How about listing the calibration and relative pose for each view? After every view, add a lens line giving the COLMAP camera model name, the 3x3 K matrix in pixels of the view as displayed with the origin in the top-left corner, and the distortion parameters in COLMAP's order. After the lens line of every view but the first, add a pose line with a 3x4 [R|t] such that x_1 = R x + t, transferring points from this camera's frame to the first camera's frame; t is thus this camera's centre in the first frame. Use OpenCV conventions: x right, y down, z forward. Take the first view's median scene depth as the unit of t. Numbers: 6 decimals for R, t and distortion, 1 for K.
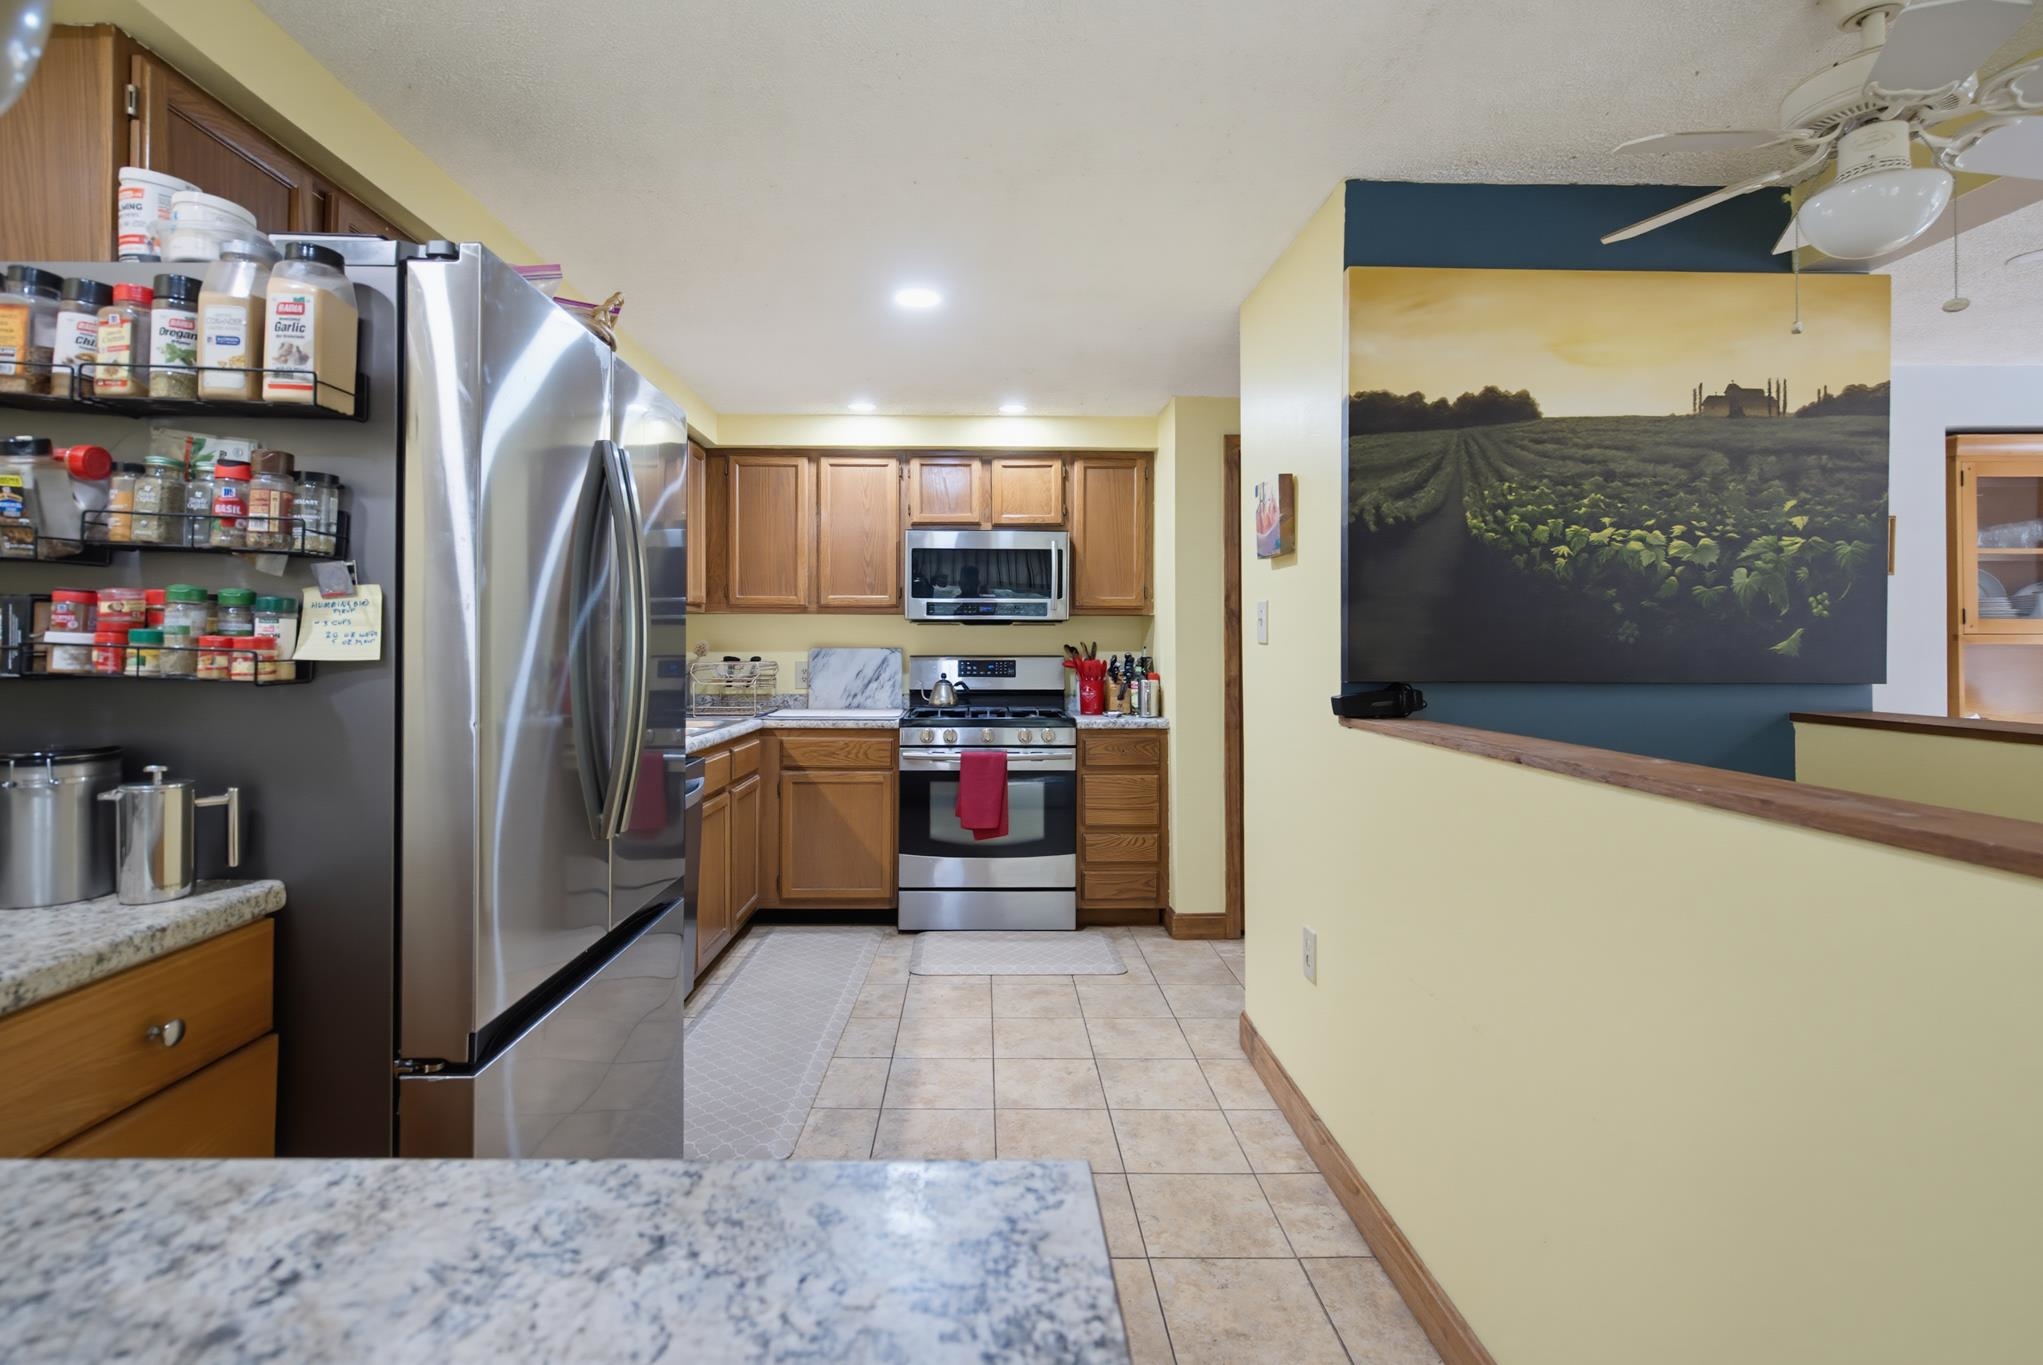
lens RADIAL K [[974.4, 0, 1015.3], [0, 974.4, 644.6], [0, 0, 1]] dist [0.002505, -0.001517]
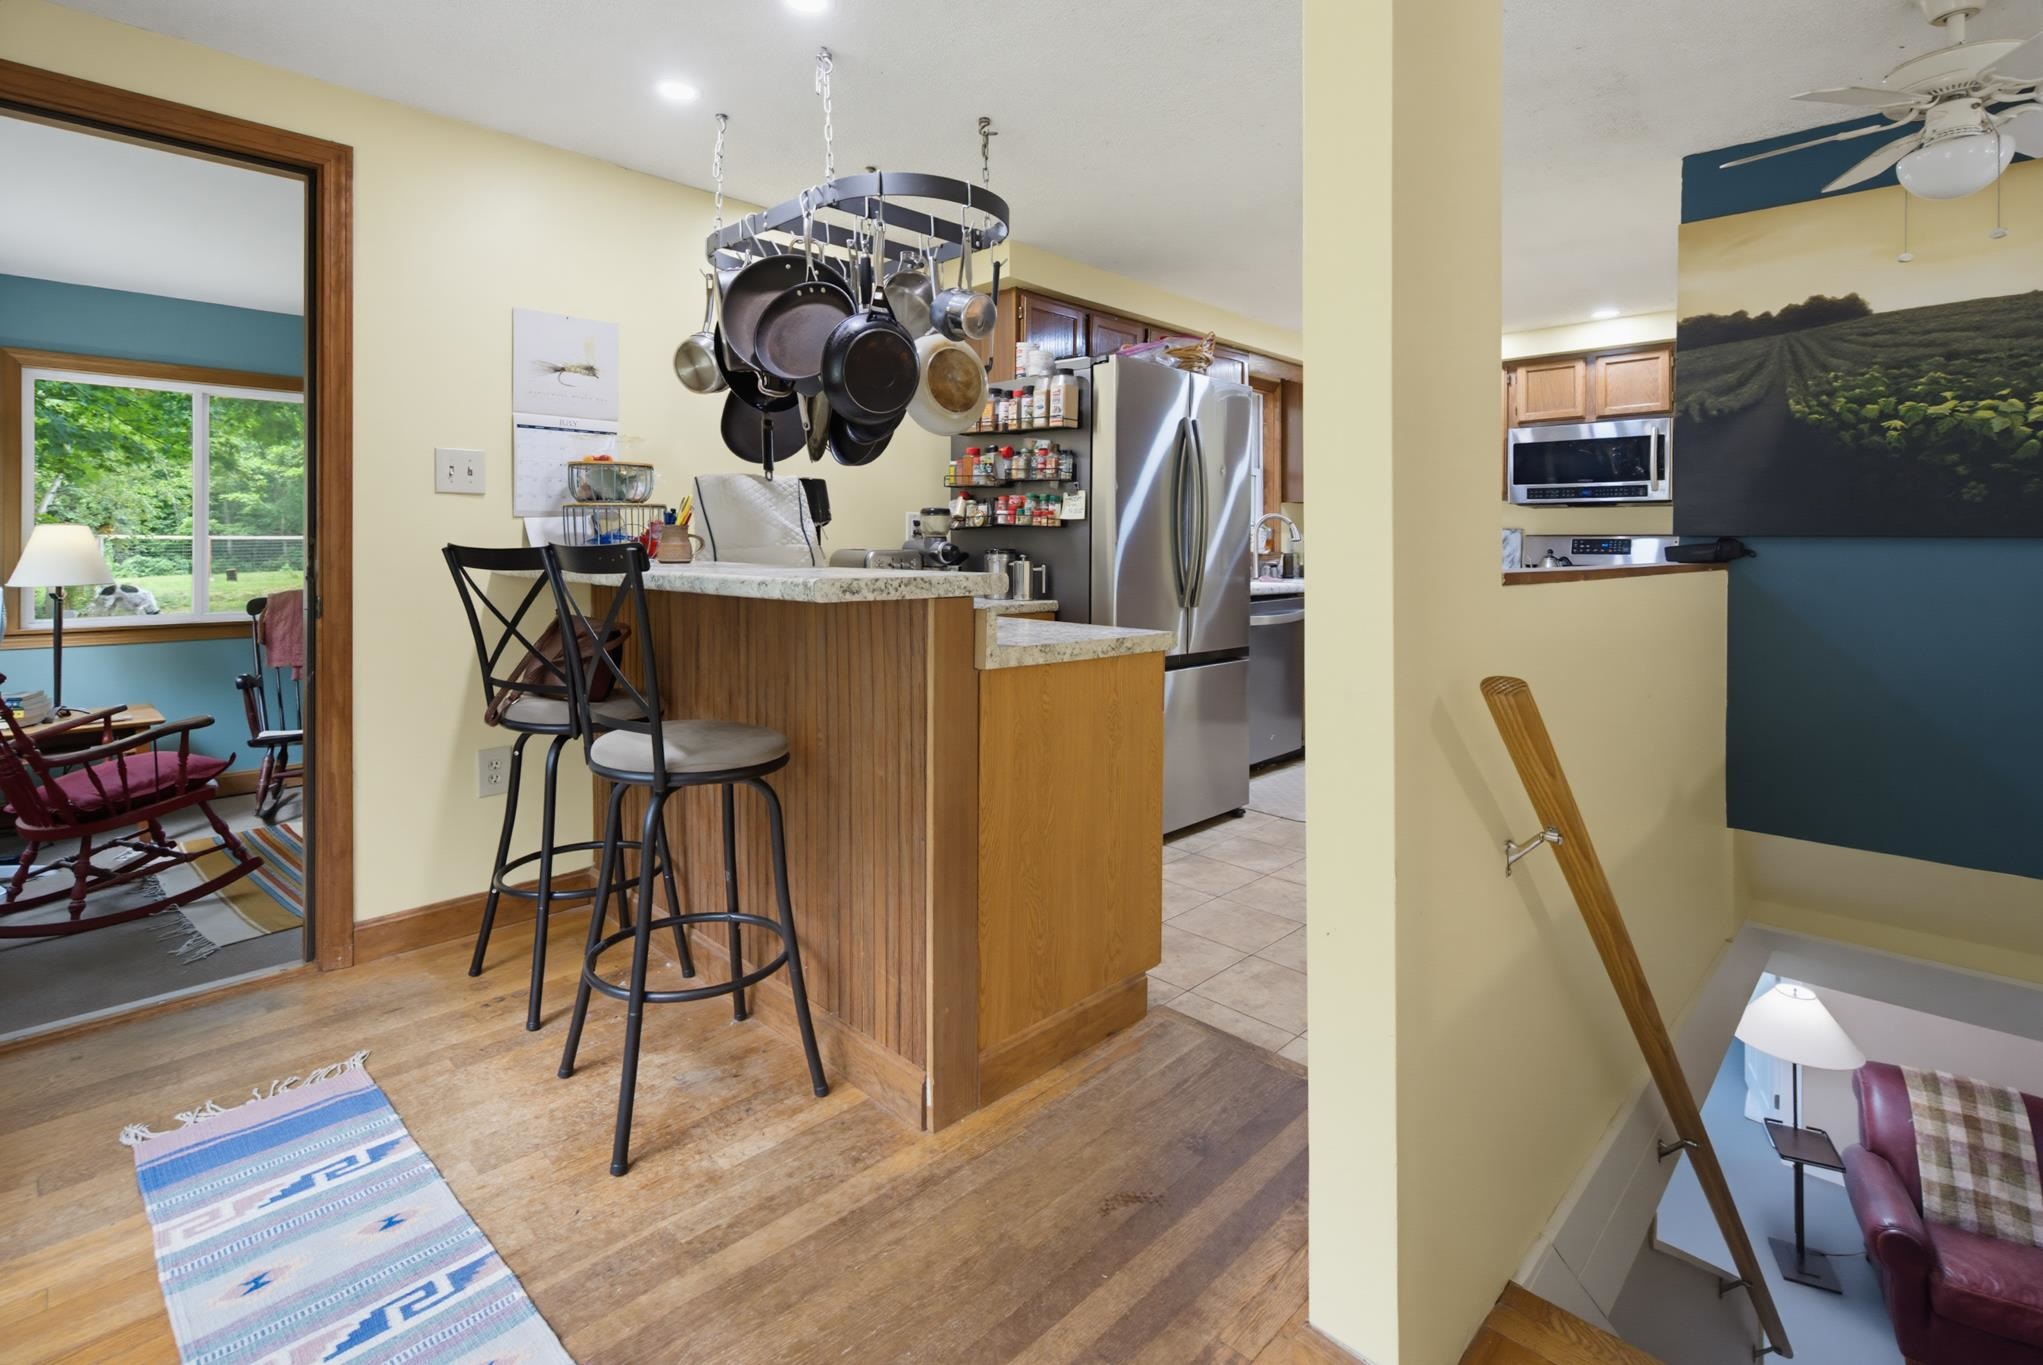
lens RADIAL K [[974.4, 0, 1015.3], [0, 974.4, 644.6], [0, 0, 1]] dist [0.002505, -0.001517]
pose [[0.705821, 0.074052, -0.704509, 0.674812], [-0.000926, 0.994617, 0.103618, 0.049028], [0.708390, -0.072483, 0.702090, -0.622437]]
